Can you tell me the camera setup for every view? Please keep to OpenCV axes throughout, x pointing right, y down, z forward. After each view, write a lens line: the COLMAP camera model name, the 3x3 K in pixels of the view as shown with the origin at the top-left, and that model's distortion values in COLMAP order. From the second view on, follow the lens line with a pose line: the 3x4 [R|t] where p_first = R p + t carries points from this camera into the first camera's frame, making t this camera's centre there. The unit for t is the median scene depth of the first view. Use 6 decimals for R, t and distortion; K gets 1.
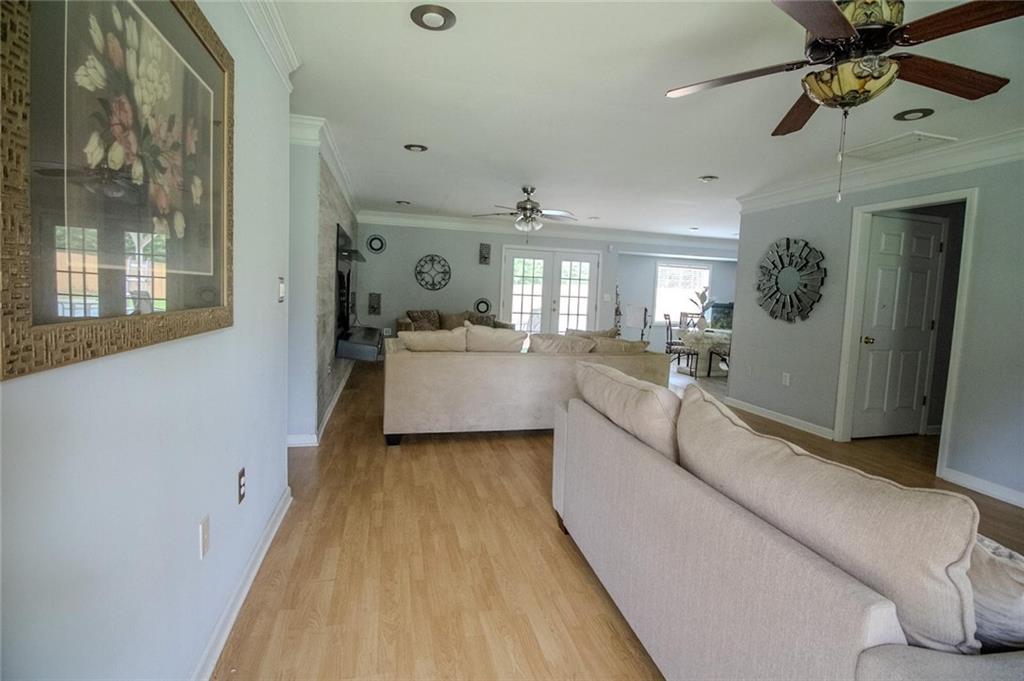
lens RADIAL K [[482.3, 0, 514.8], [0, 482.3, 333.5], [0, 0, 1]] dist [0.001897, -0.011796]
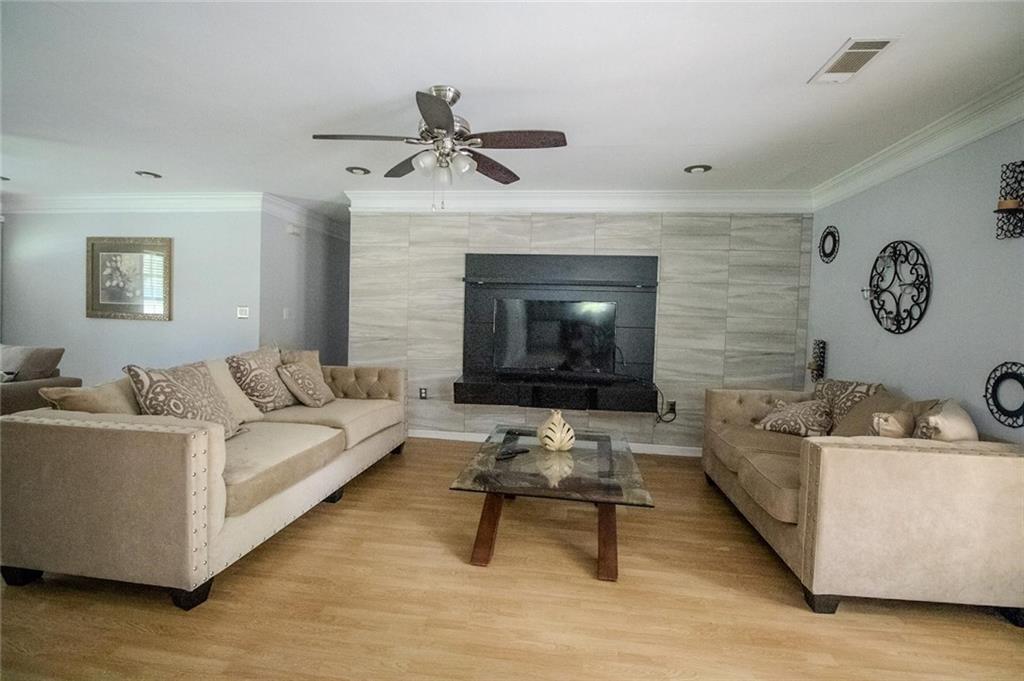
lens RADIAL K [[482.3, 0, 514.8], [0, 482.3, 333.5], [0, 0, 1]] dist [0.001897, -0.011796]
pose [[-0.377647, -0.018459, -0.925766, 0.297478], [-0.125369, 0.991614, 0.031370, -0.063895], [0.917423, 0.127909, -0.376794, 0.868455]]
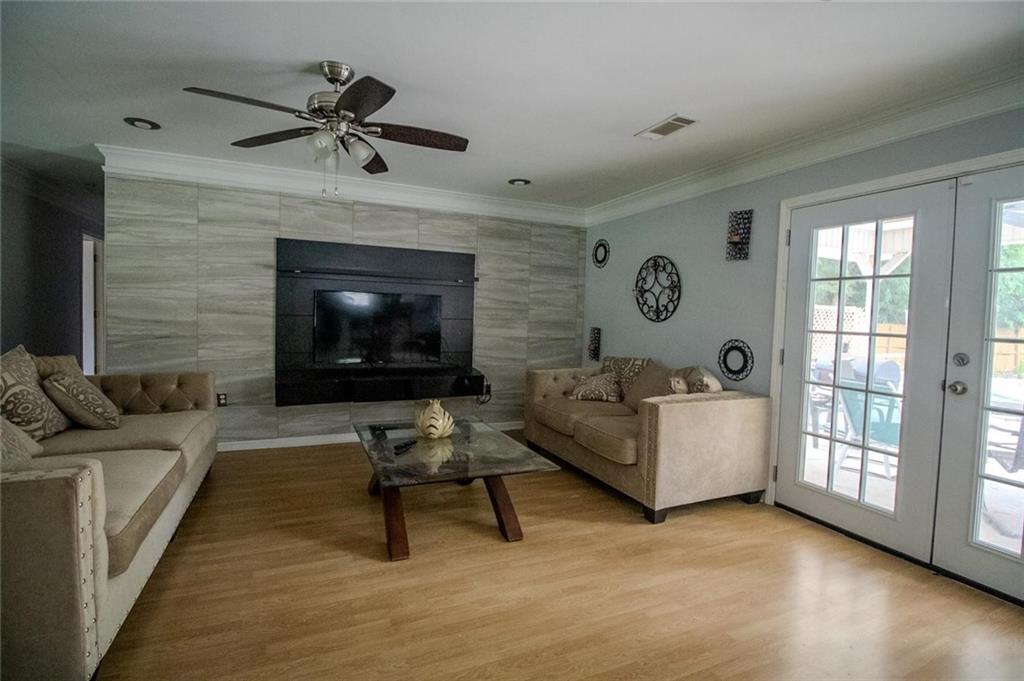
lens RADIAL K [[478.3, 0, 512.3], [0, 478.3, 333.8], [0, 0, 1]] dist [0.000294, -0.012689]
pose [[0.162672, 0.006446, -0.986659, 0.330334], [-0.107620, 0.994128, -0.011248, -0.053251], [0.980793, 0.108014, 0.162411, 0.759335]]
